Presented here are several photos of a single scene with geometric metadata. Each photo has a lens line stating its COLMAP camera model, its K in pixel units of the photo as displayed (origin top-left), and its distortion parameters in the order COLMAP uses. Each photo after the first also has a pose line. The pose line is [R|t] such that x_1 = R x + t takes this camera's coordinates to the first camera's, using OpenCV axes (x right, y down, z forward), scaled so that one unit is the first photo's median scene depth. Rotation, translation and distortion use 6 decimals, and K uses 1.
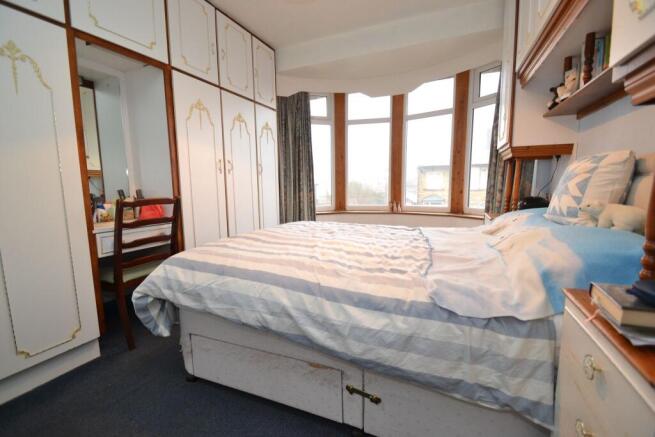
lens RADIAL K [[292.0, 0, 321.3], [0, 292.0, 219.3], [0, 0, 1]] dist [0.001954, -0.000257]
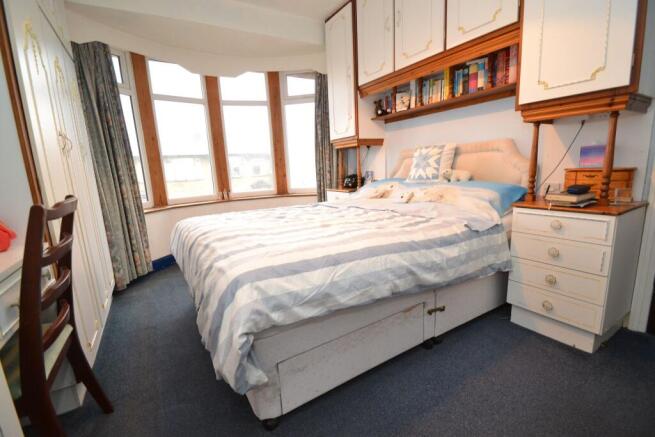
lens RADIAL K [[292.0, 0, 321.3], [0, 292.0, 219.3], [0, 0, 1]] dist [0.001954, -0.000257]
pose [[0.582101, -0.161577, 0.796901, -1.047754], [0.138843, 0.985416, 0.098381, -0.038664], [-0.801175, 0.053376, 0.596046, 0.499826]]
